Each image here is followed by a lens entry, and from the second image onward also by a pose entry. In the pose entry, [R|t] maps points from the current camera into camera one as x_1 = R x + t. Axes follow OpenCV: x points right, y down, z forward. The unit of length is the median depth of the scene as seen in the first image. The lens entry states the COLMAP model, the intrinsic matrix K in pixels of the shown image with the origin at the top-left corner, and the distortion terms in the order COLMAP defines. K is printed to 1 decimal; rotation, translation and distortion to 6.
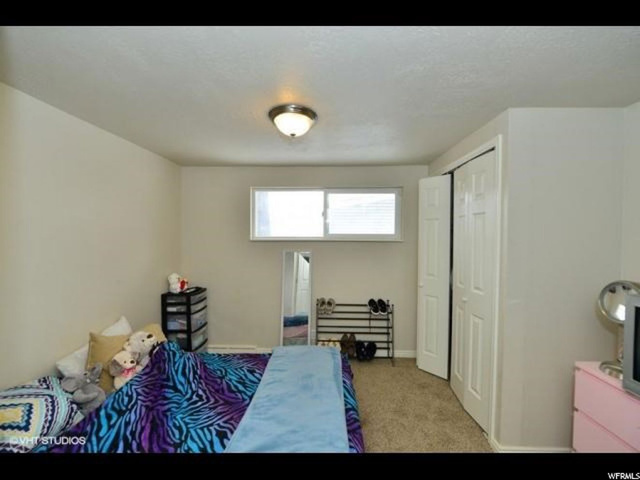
lens RADIAL K [[256.7, 0, 322.2], [0, 256.7, 240.3], [0, 0, 1]] dist [-0.000362, -0.003768]
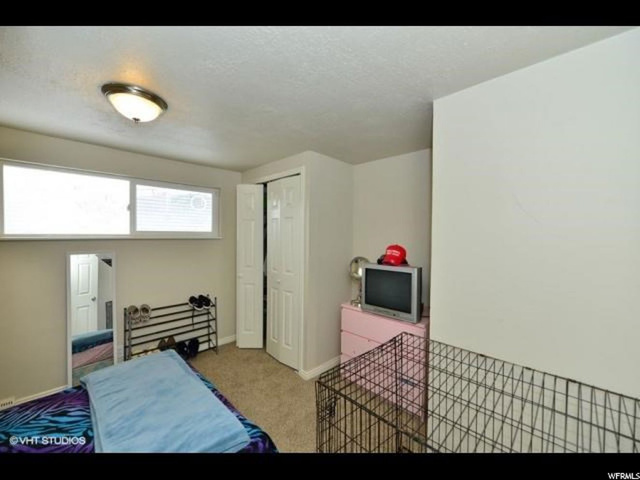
lens RADIAL K [[256.7, 0, 322.2], [0, 256.7, 240.3], [0, 0, 1]] dist [-0.000362, -0.003768]
pose [[0.660899, -0.017011, 0.750282, -0.238721], [0.011265, 0.999855, 0.012747, 0.002447], [-0.750391, 0.000027, 0.660995, -0.047670]]
